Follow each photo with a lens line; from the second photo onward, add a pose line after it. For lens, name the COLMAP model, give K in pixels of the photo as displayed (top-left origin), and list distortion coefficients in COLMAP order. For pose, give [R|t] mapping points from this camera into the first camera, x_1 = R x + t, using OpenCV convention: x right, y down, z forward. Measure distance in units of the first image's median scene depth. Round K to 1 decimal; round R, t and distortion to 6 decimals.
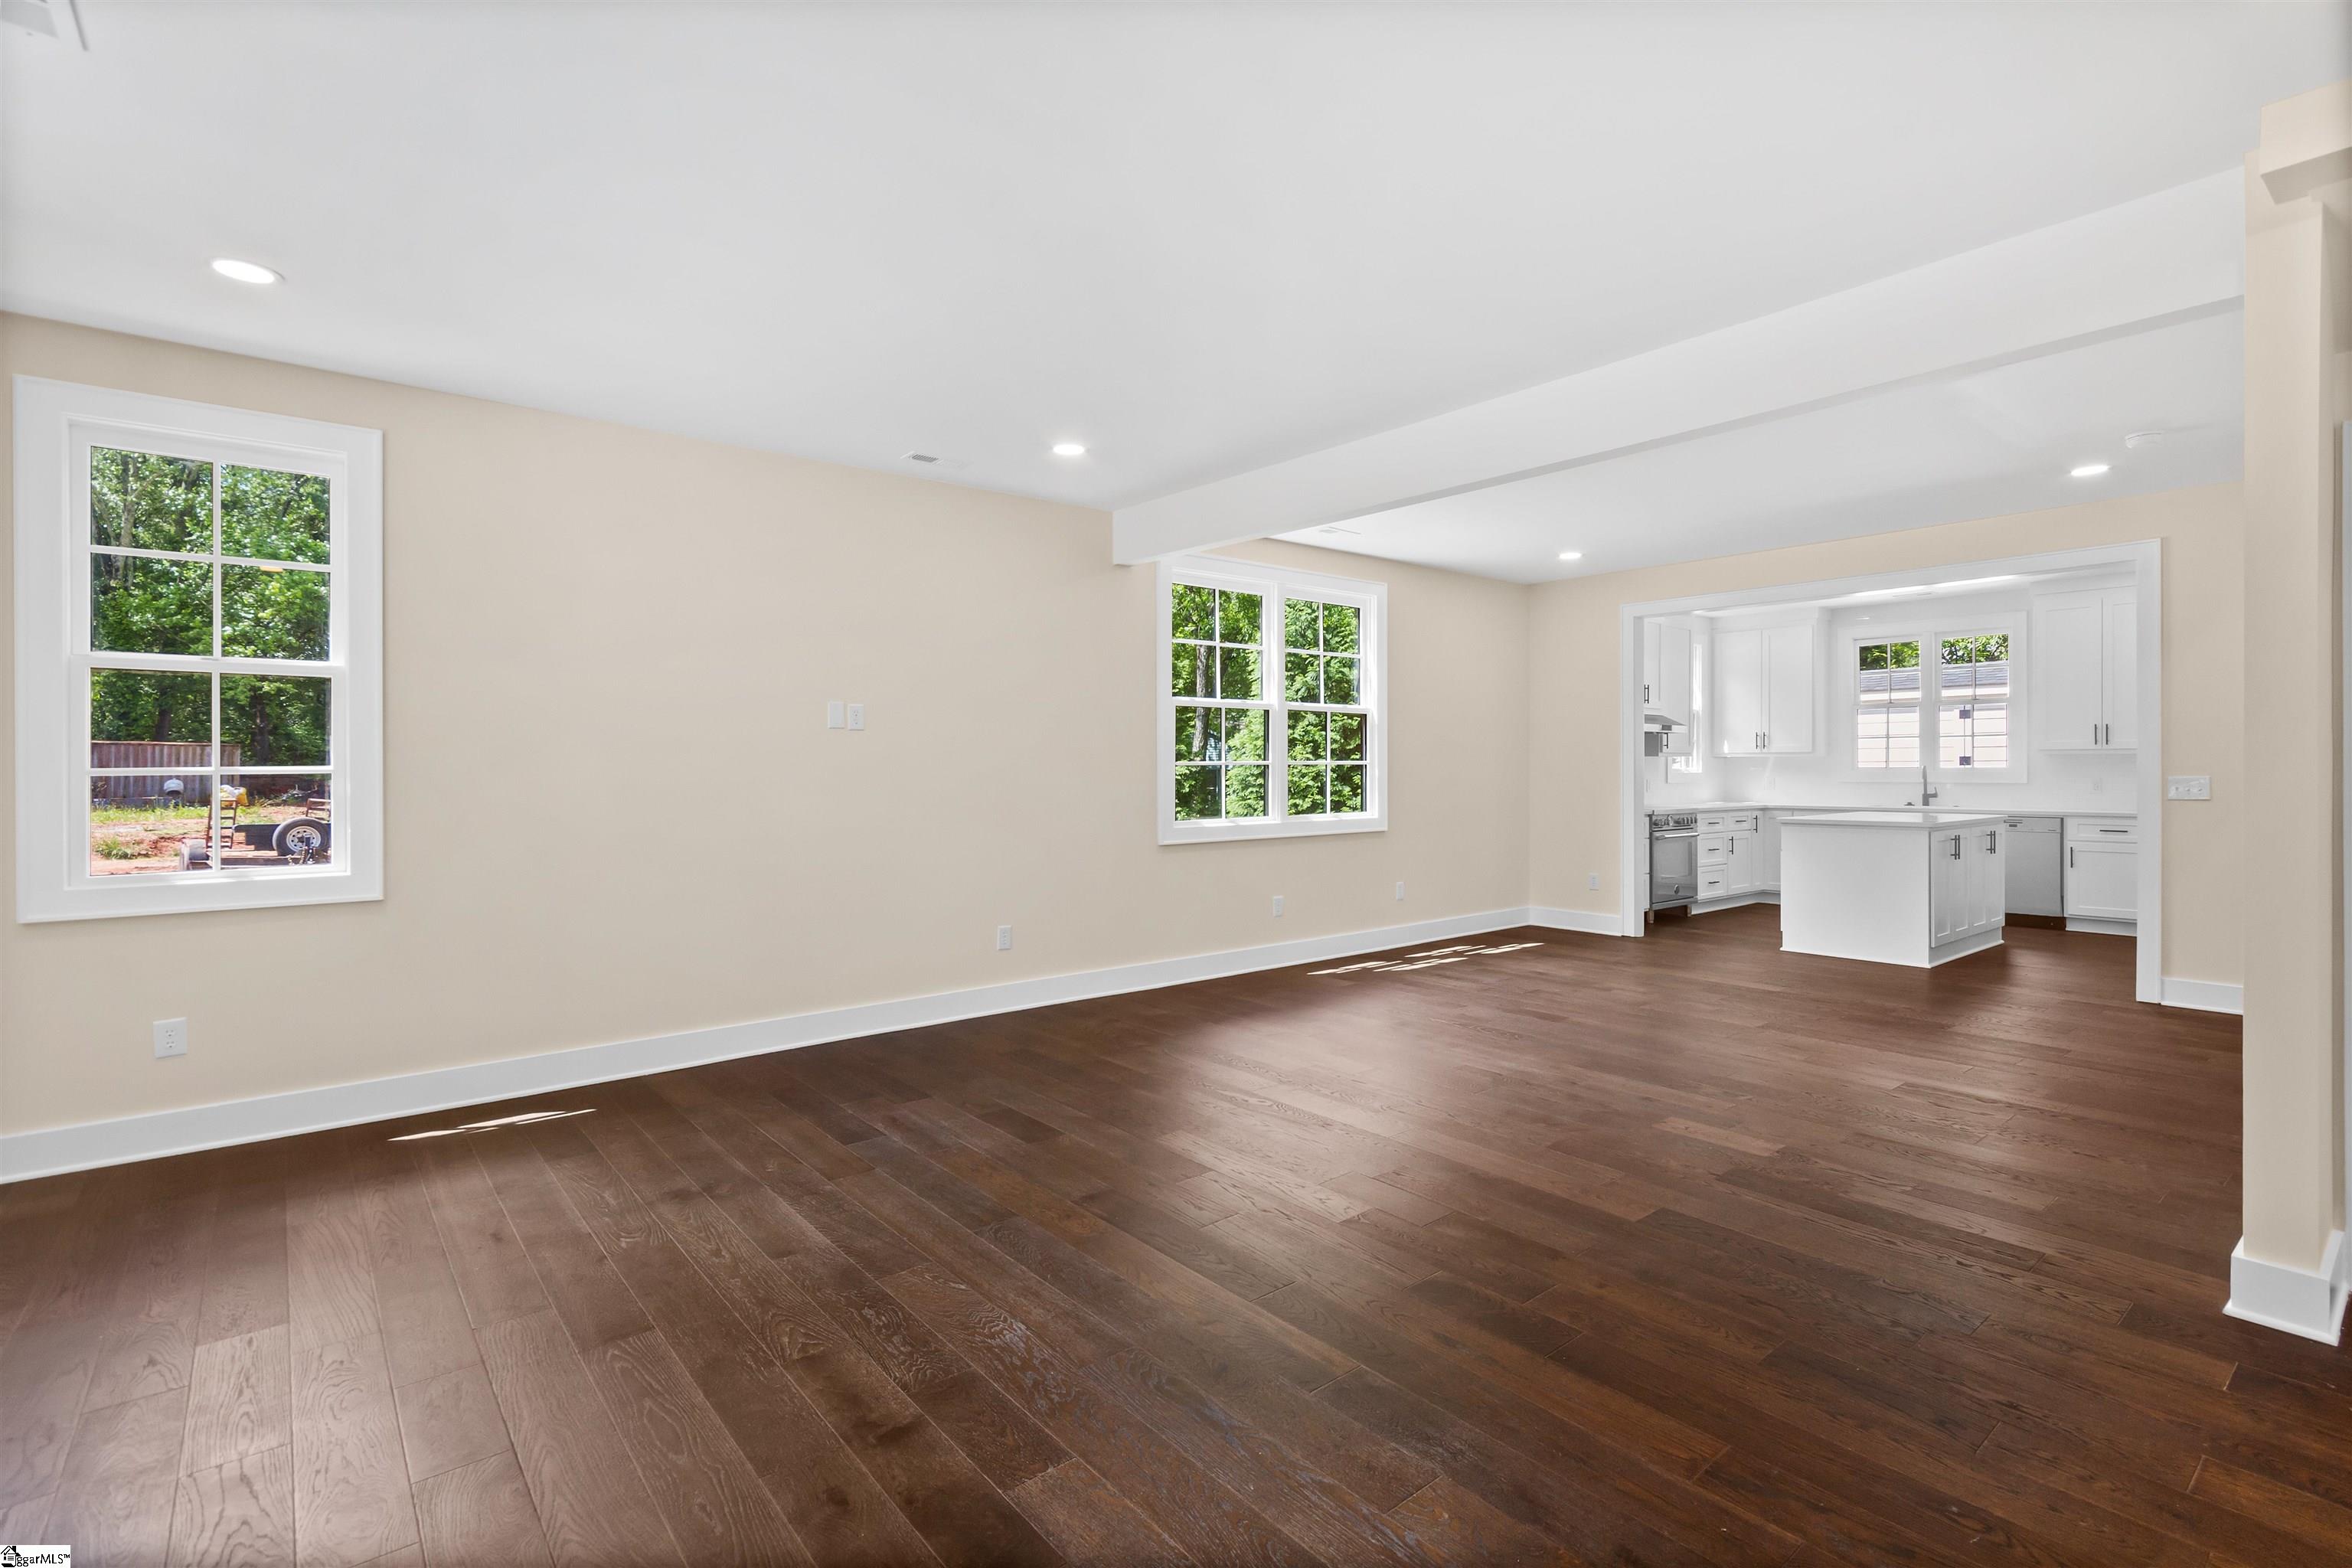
lens RADIAL K [[1094.3, 0, 1169.8], [0, 1094.3, 767.7], [0, 0, 1]] dist [0.001812, 0.000180]
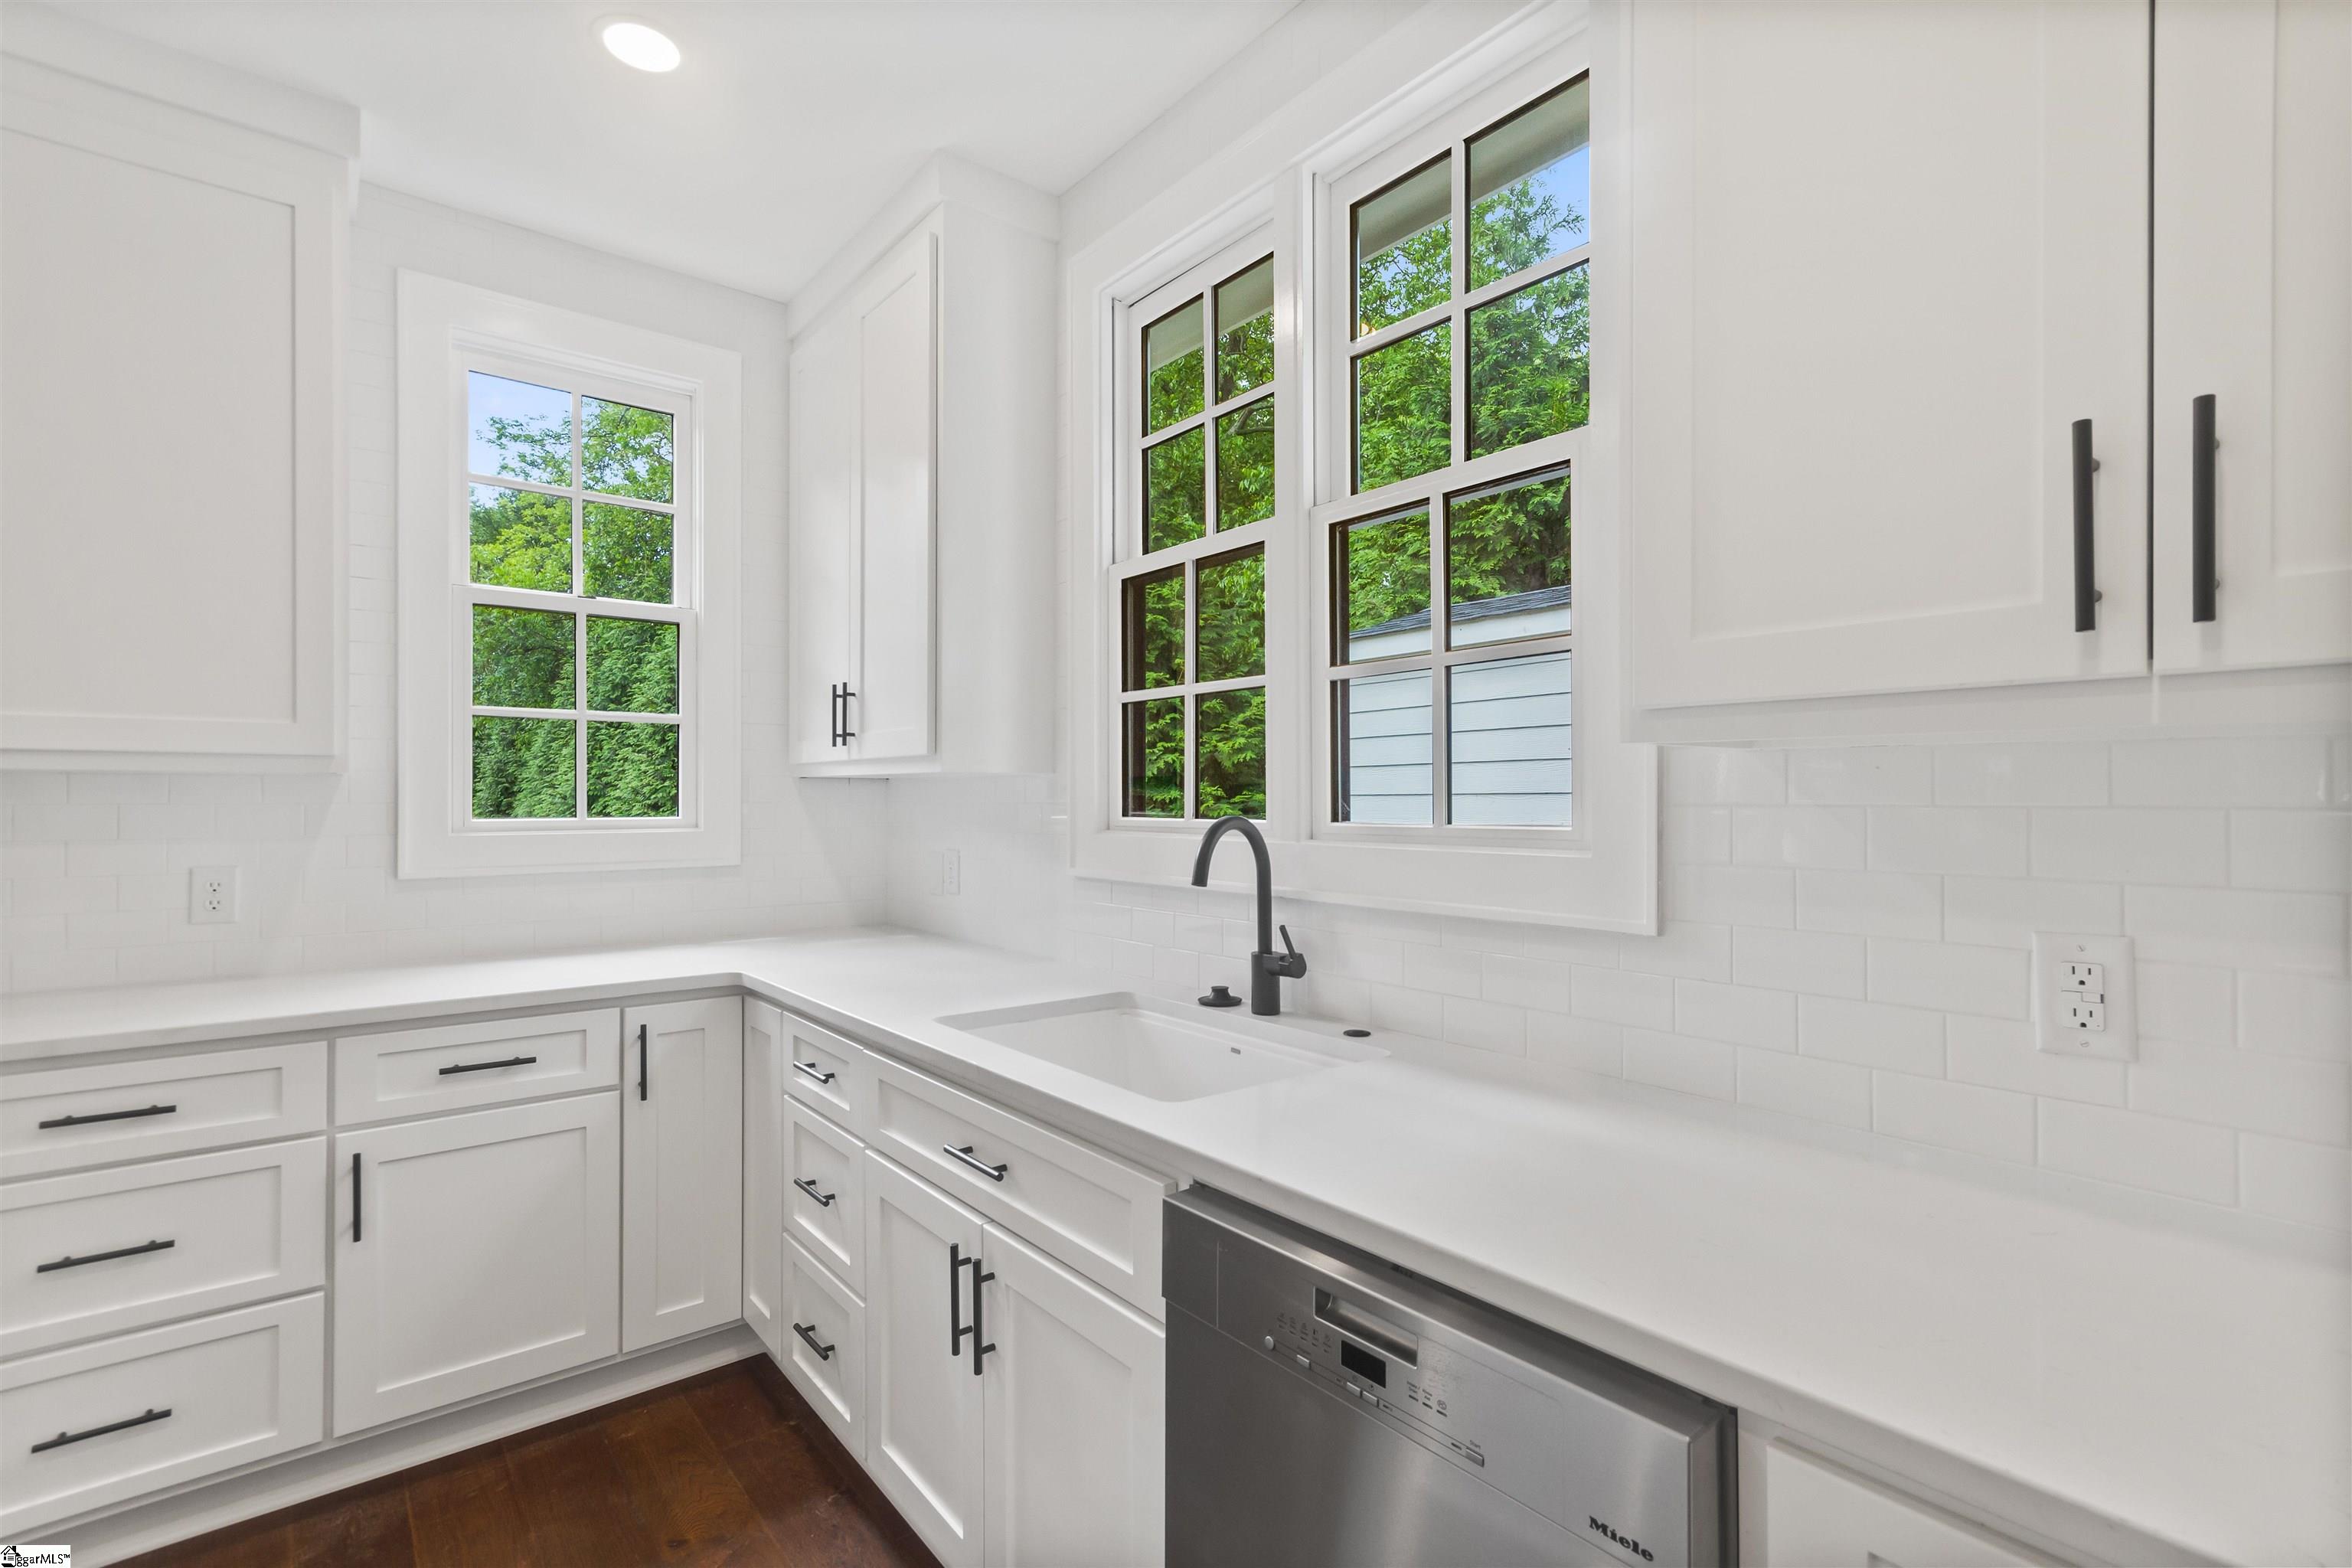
lens RADIAL K [[1087.7, 0, 1176.4], [0, 1087.7, 782.3], [0, 0, 1]] dist [0.006851, 0.000347]
pose [[0.999986, 0.001697, -0.004999, 0.773849], [-0.001774, 0.999879, -0.015464, -0.005818], [0.004972, 0.015472, 0.999868, 0.913103]]
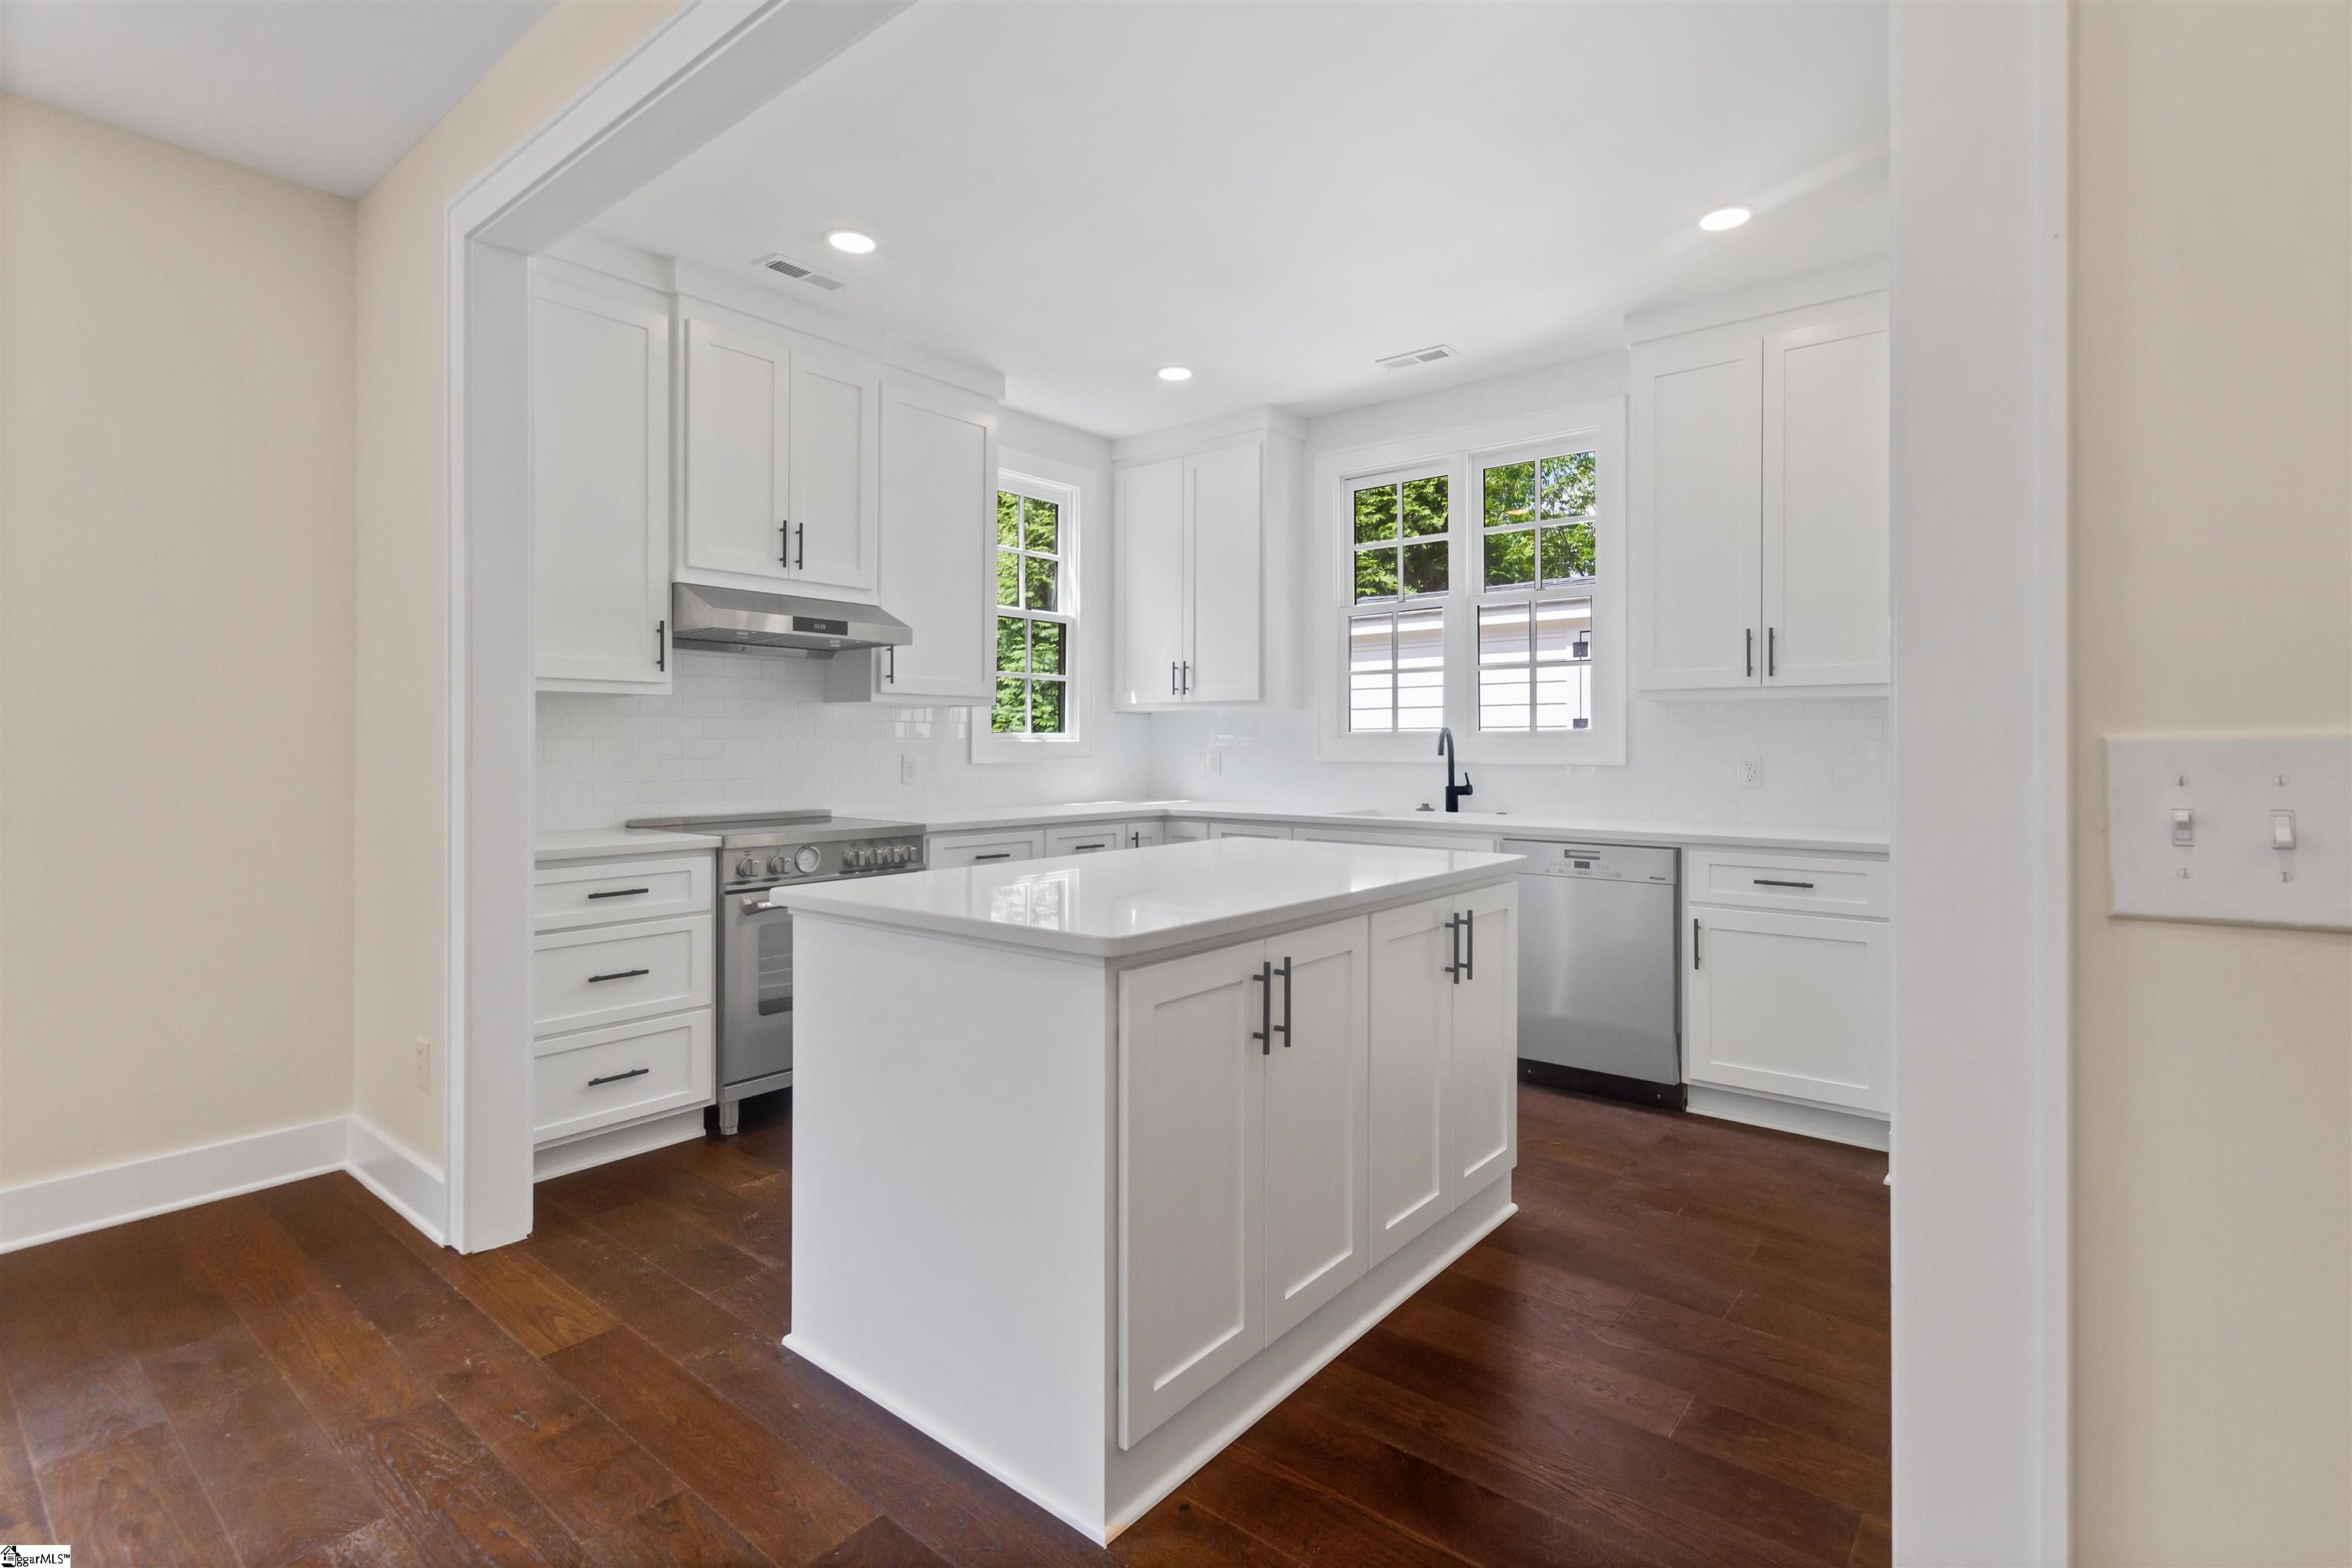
lens RADIAL K [[1108.3, 0, 1181.5], [0, 1108.3, 733.5], [0, 0, 1]] dist [0.004075, 0.000639]
pose [[0.979870, 0.005008, 0.199571, 0.545547], [-0.002798, 0.999932, -0.011350, 0.007253], [-0.199615, 0.010563, 0.979818, 0.623918]]
